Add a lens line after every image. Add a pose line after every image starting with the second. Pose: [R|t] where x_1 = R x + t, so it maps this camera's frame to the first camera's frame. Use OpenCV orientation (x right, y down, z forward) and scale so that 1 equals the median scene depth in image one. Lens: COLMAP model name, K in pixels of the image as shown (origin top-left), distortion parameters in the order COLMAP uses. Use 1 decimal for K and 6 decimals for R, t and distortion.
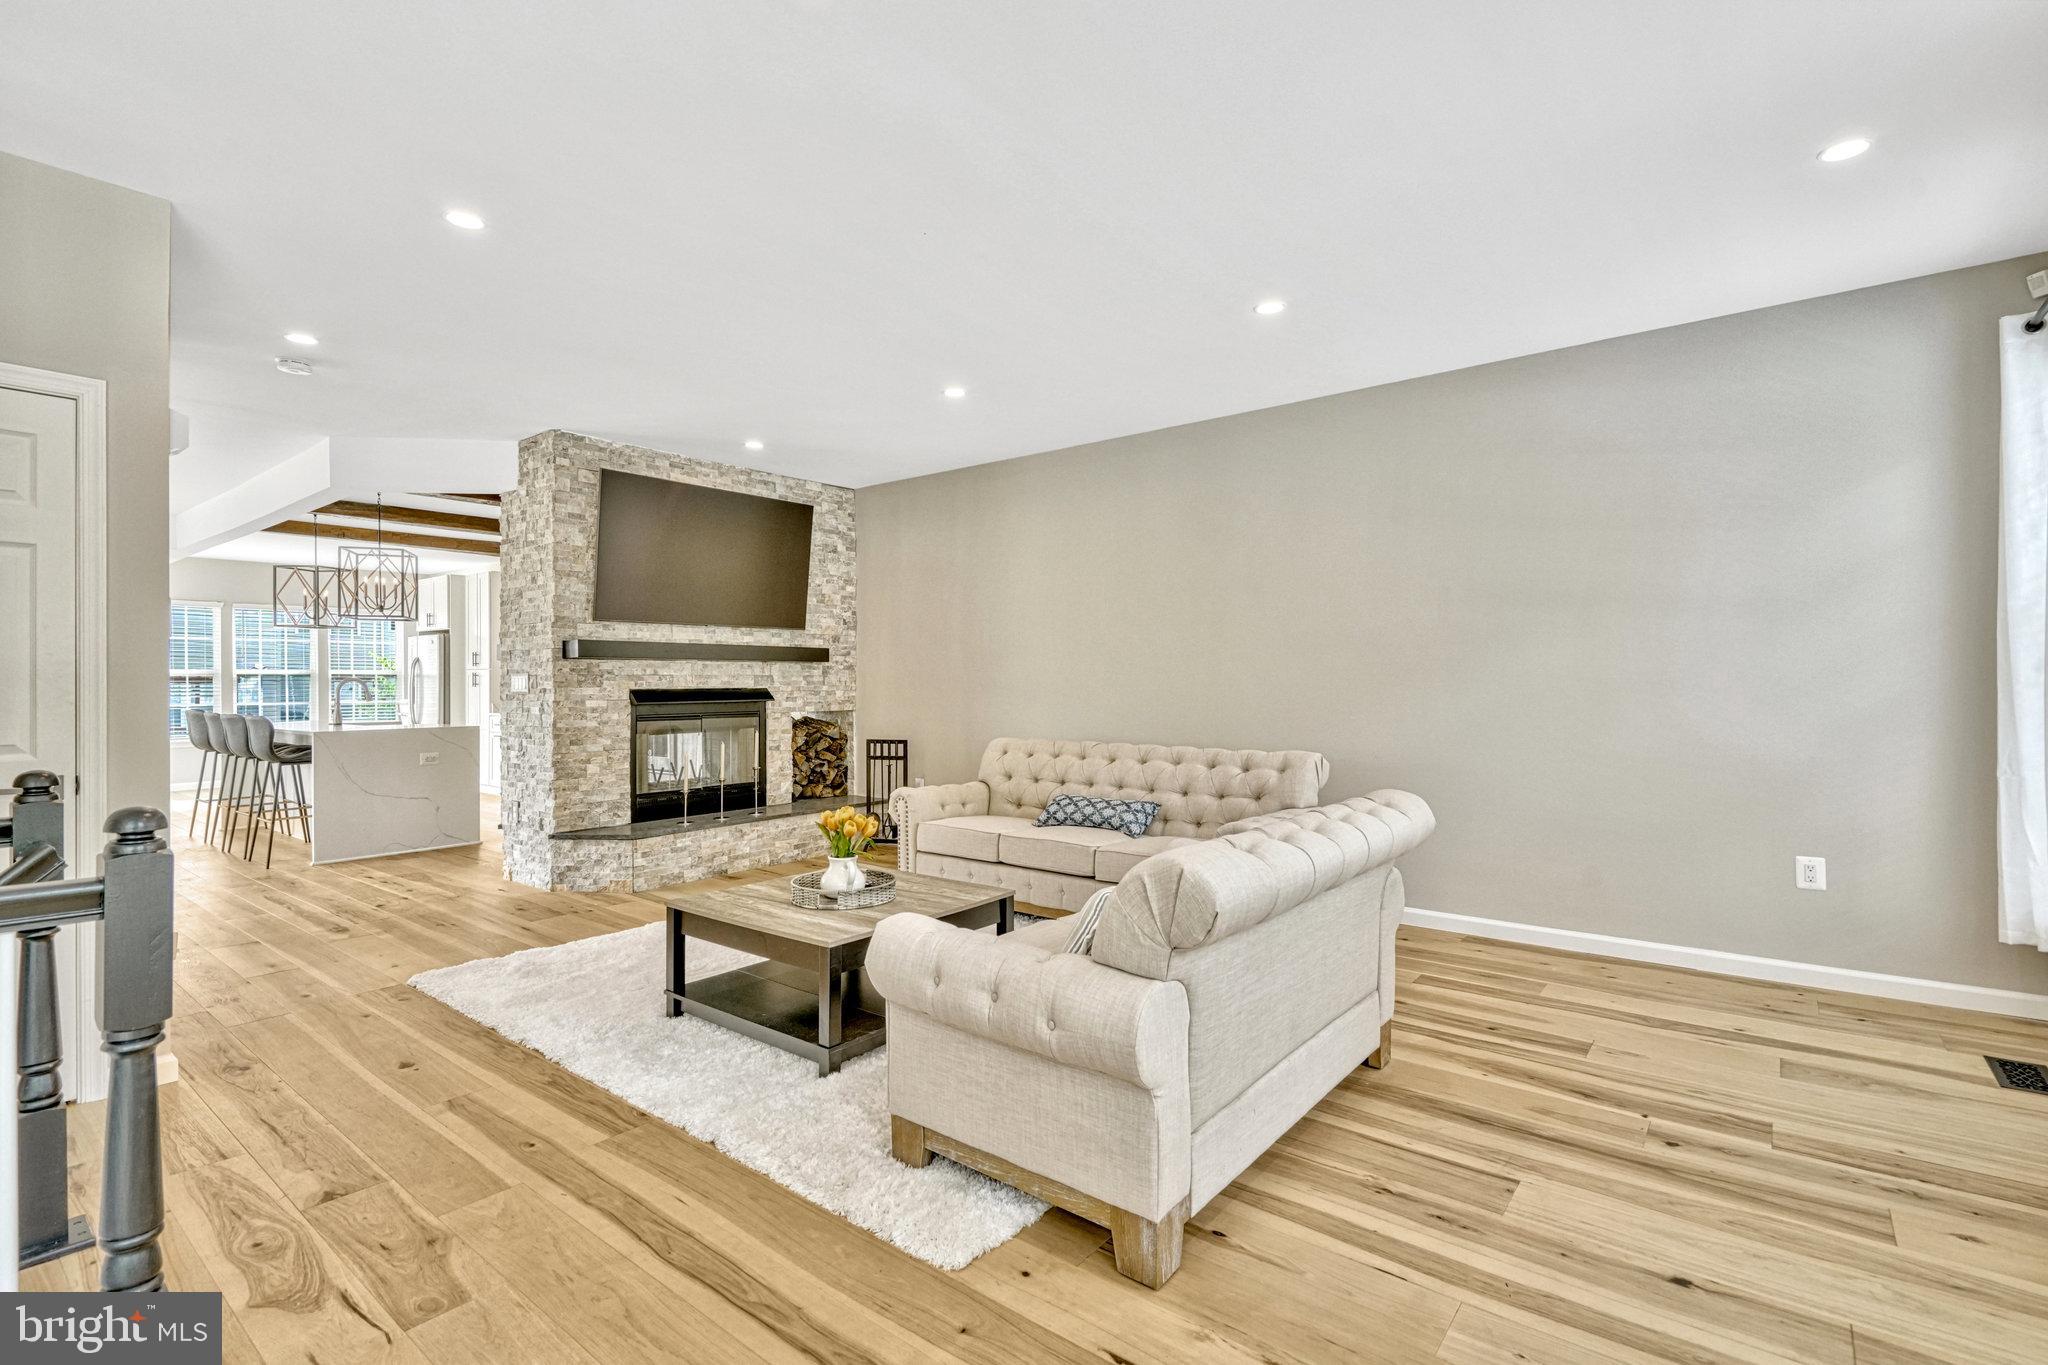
lens RADIAL K [[936.0, 0, 1018.0], [0, 936.0, 682.4], [0, 0, 1]] dist [0.010930, -0.003782]
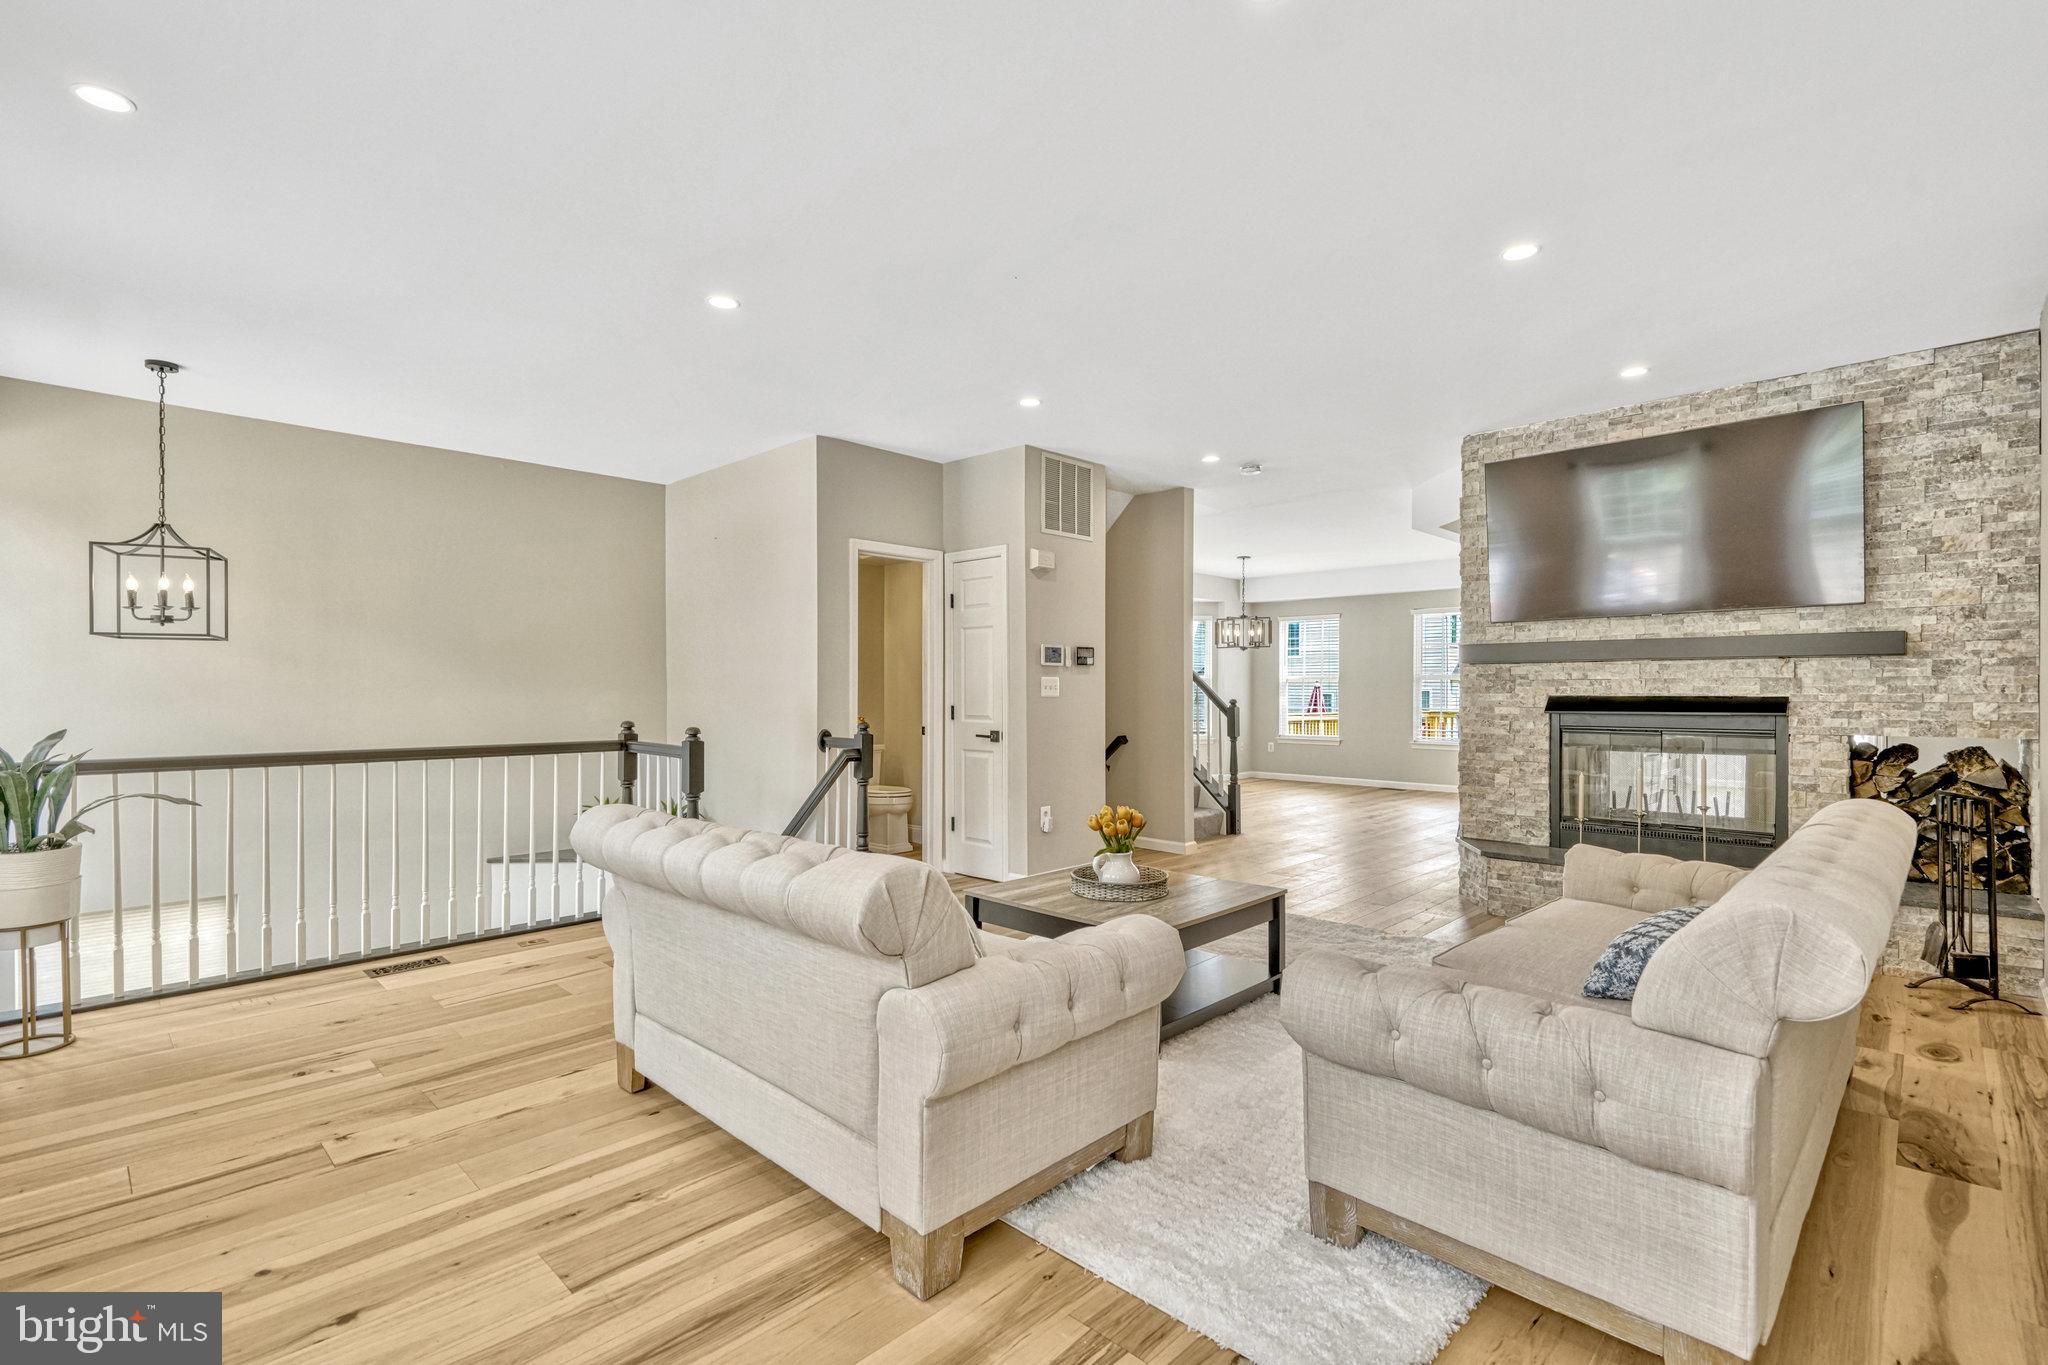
lens RADIAL K [[936.0, 0, 1017.5], [0, 936.0, 697.3], [0, 0, 1]] dist [0.010930, -0.003782]
pose [[-0.094709, 0.010968, -0.995445, 0.533752], [0.000531, 0.999940, 0.010967, -0.001411], [0.995505, 0.000510, -0.094709, 0.595651]]
